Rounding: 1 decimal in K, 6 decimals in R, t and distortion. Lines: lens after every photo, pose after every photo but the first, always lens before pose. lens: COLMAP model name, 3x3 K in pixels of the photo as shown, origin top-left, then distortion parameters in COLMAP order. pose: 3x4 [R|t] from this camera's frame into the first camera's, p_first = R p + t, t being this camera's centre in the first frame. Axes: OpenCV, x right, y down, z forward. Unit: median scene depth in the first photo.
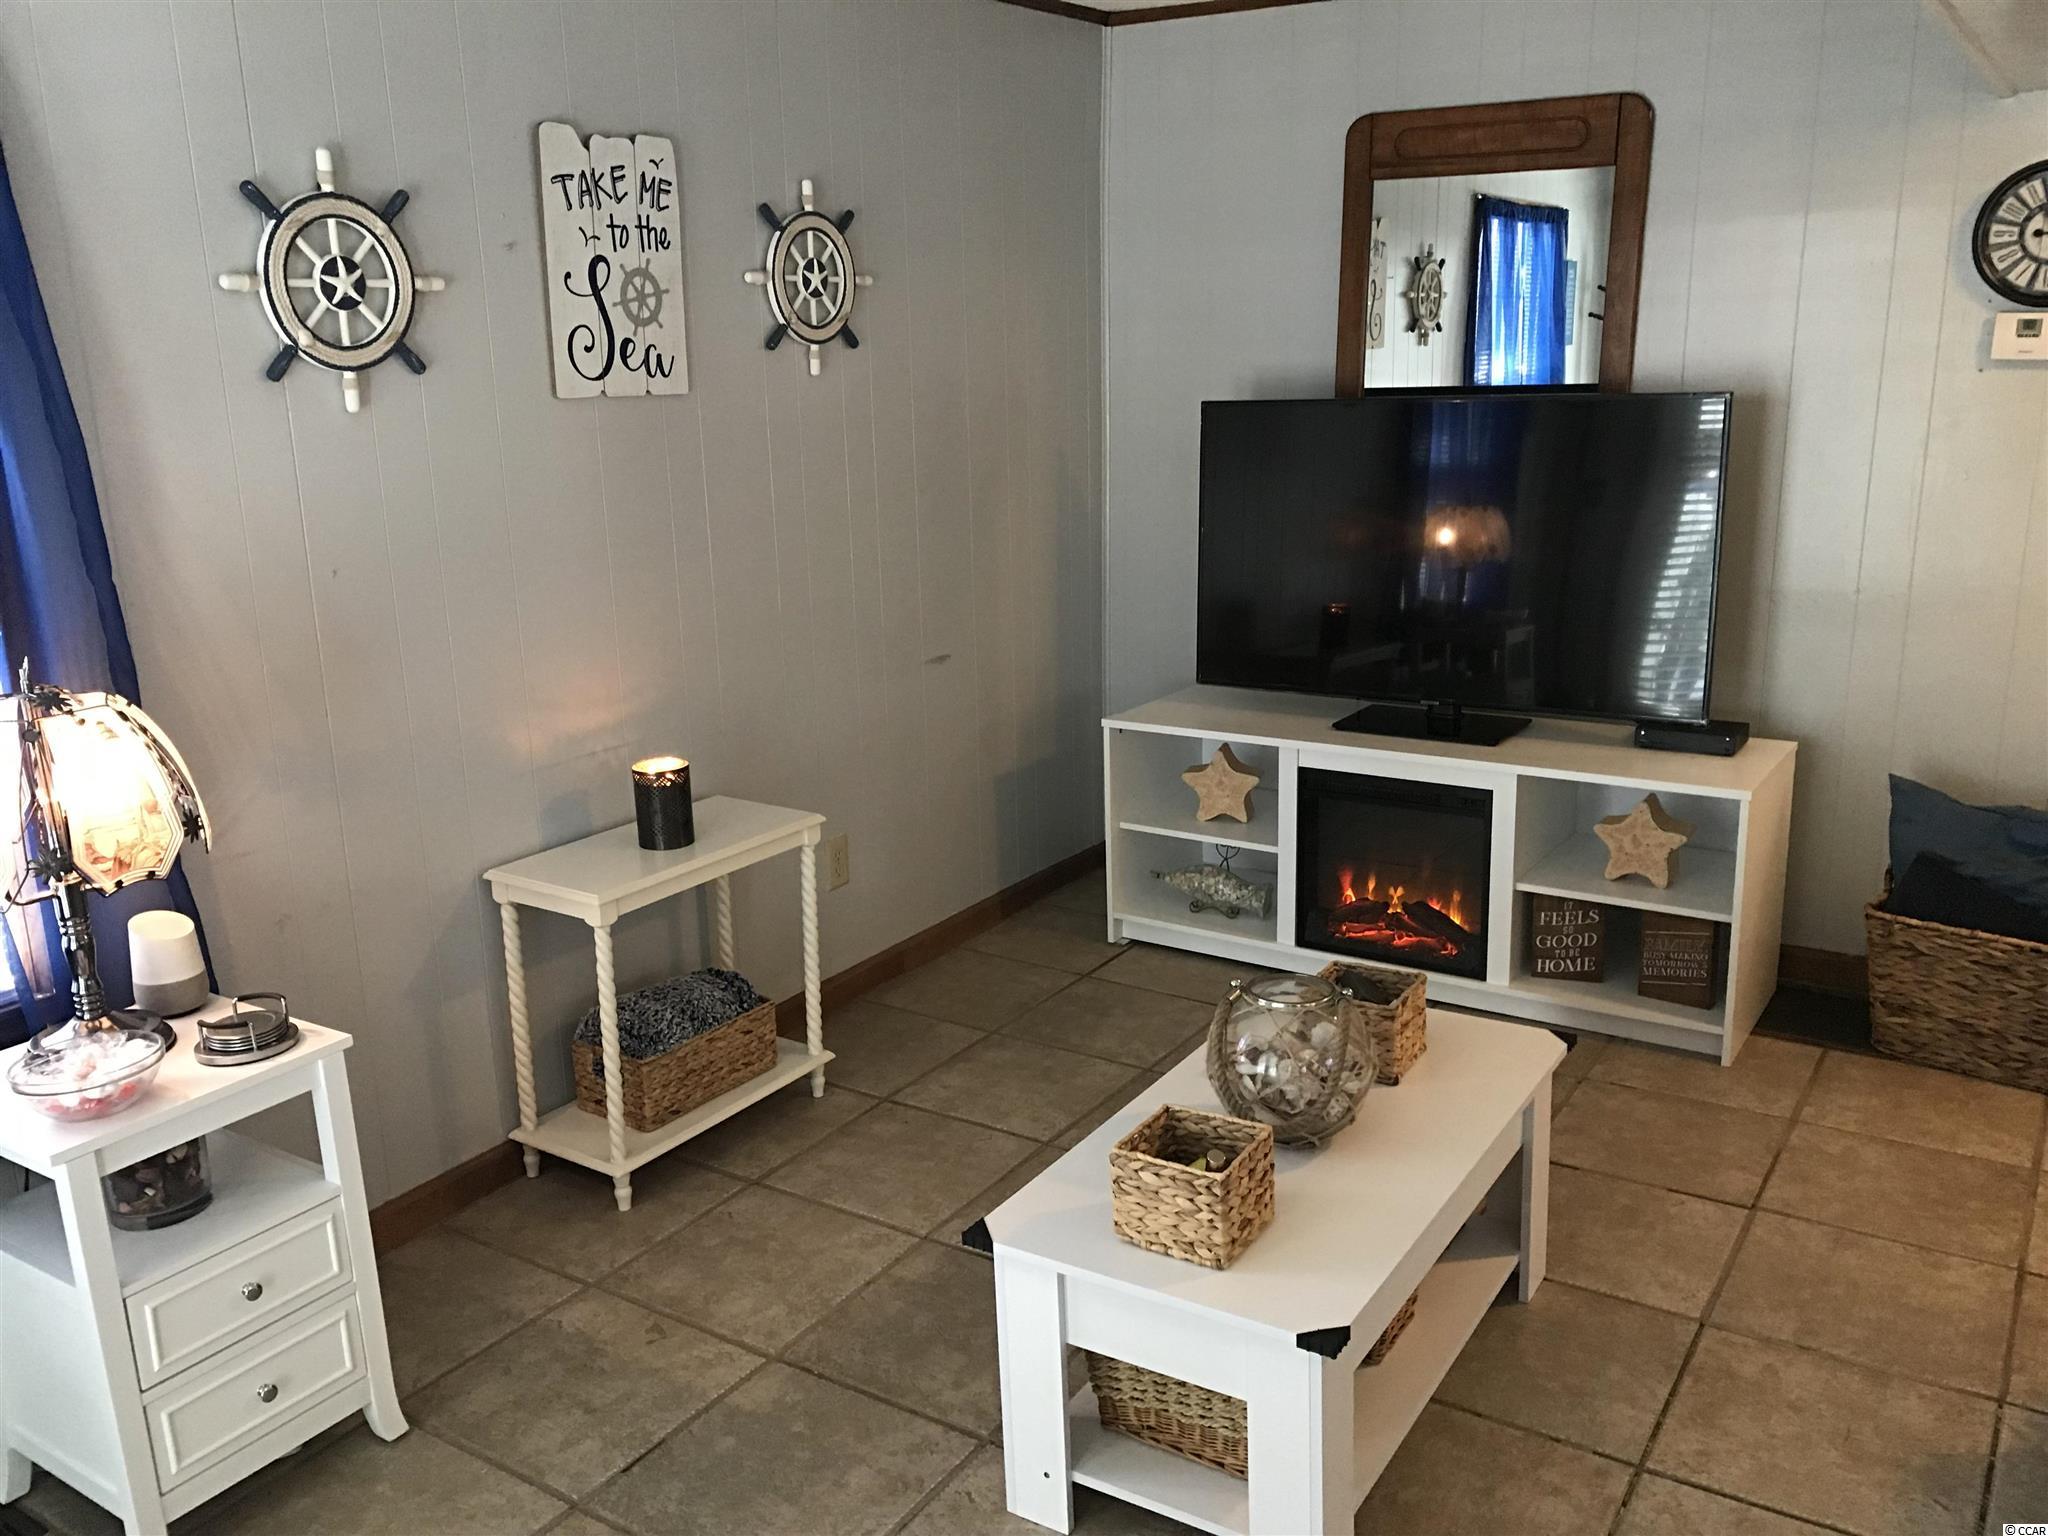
lens RADIAL K [[1669.5, 0, 1018.2], [0, 1669.5, 783.4], [0, 0, 1]] dist [0.040889, -0.050715]
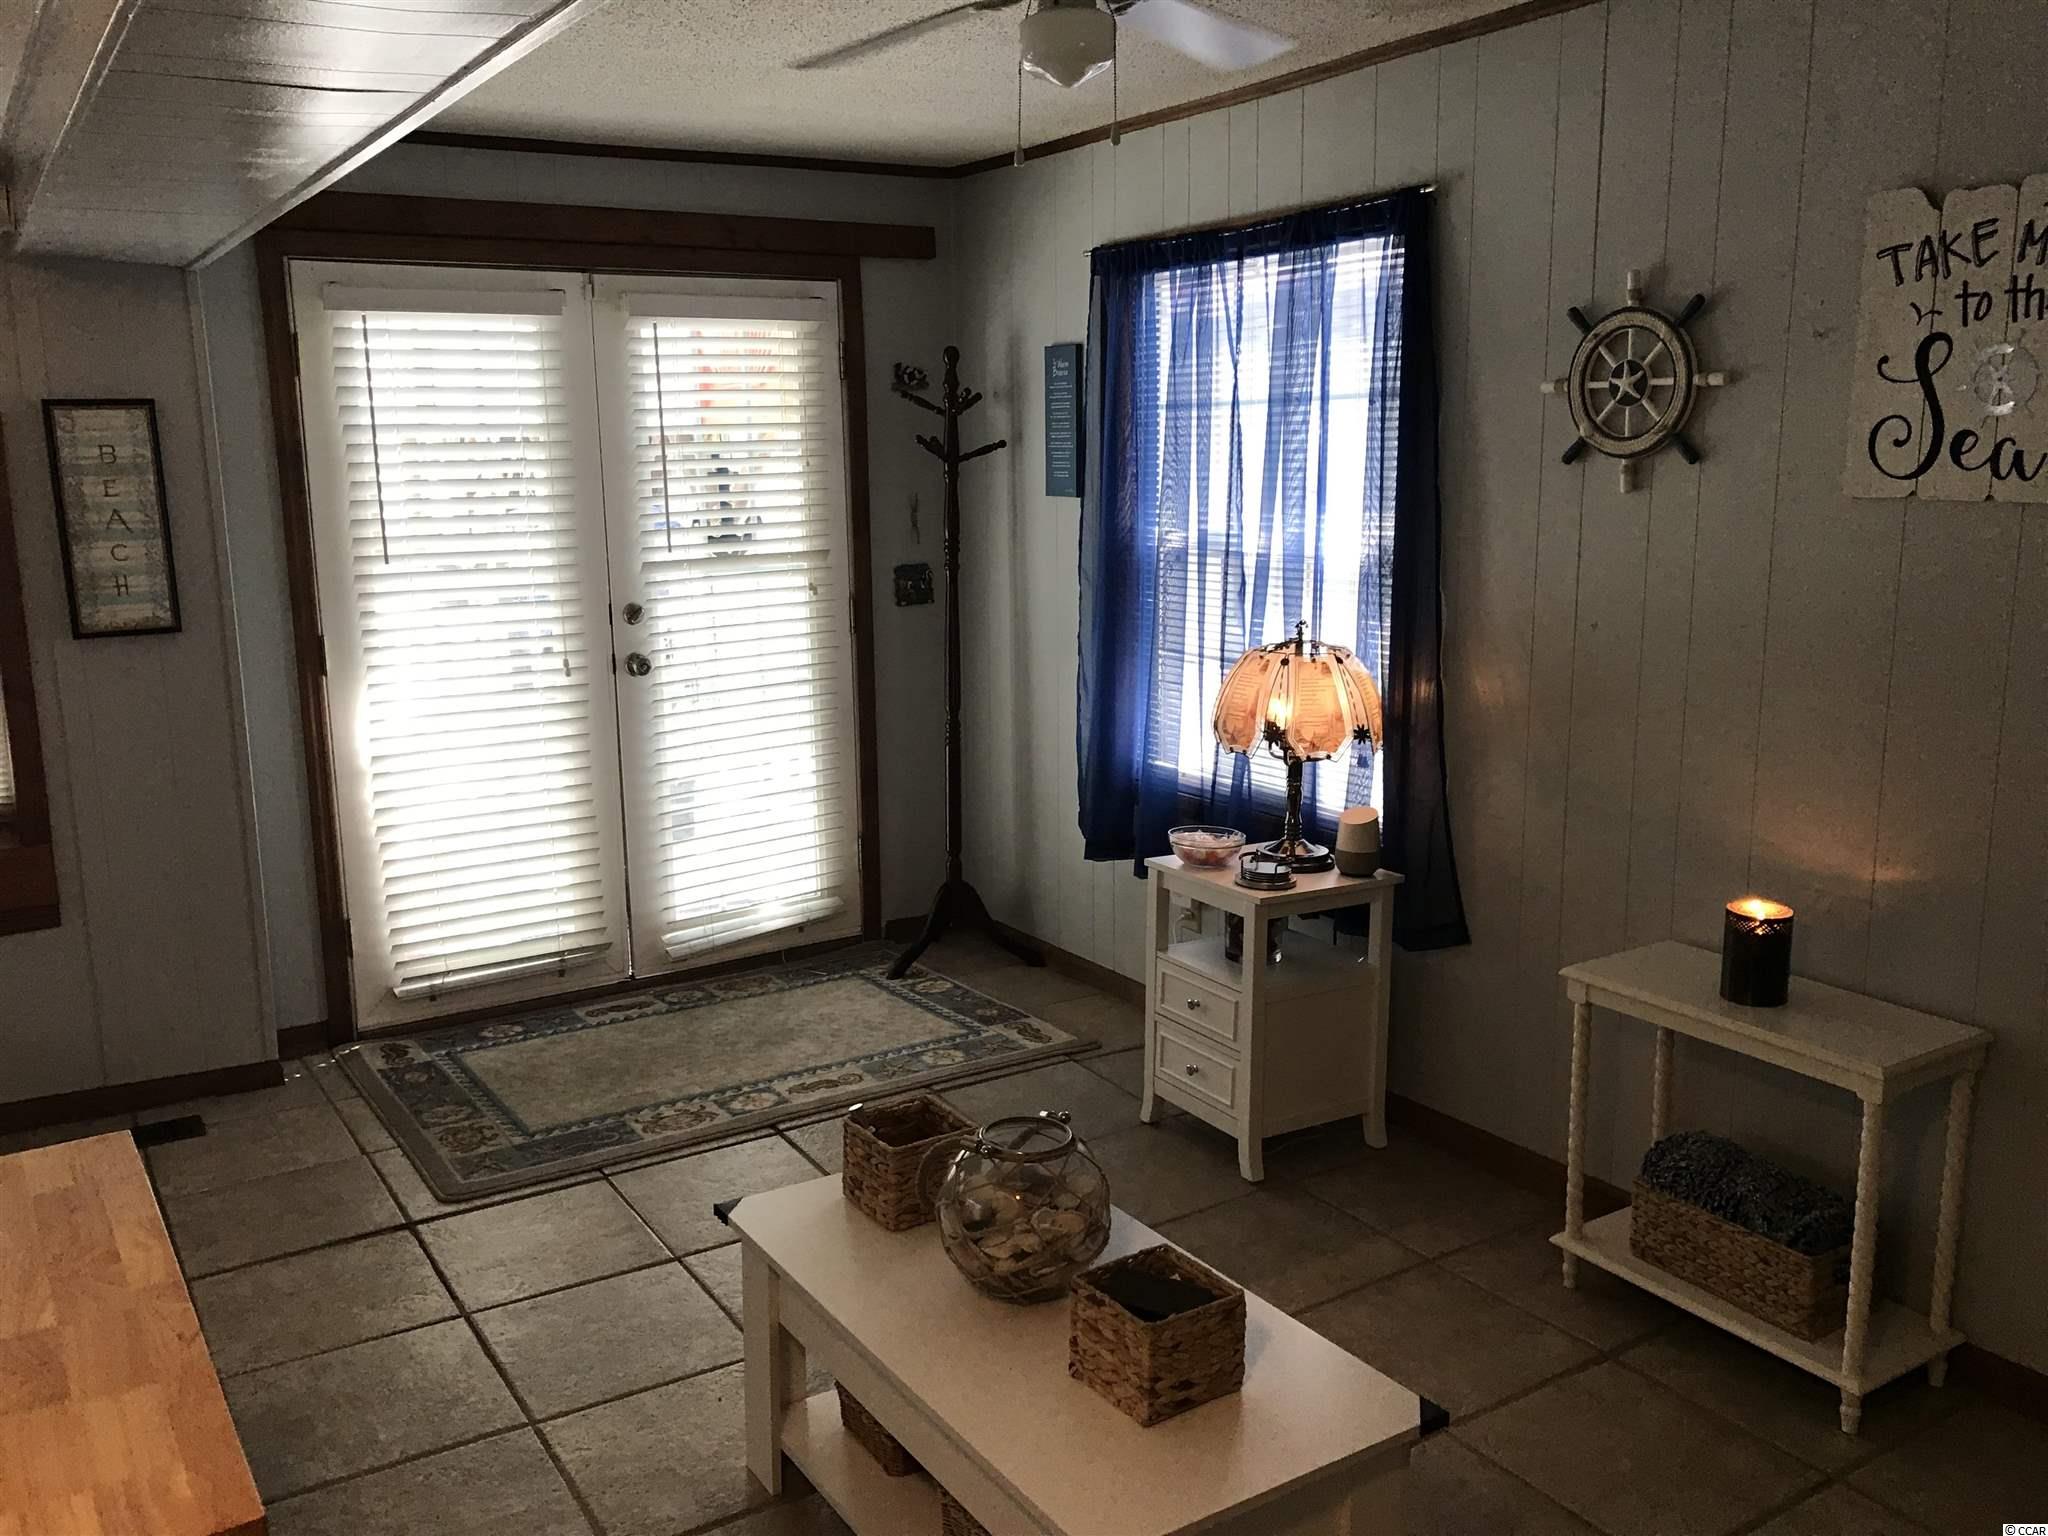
lens RADIAL K [[1669.5, 0, 1002.6], [0, 1669.5, 770.2], [0, 0, 1]] dist [0.040889, -0.050715]
pose [[-0.416355, 0.218815, -0.882479, 0.728973], [-0.199658, 0.924912, 0.323535, -0.290993], [0.887009, 0.310899, -0.341404, 0.939559]]
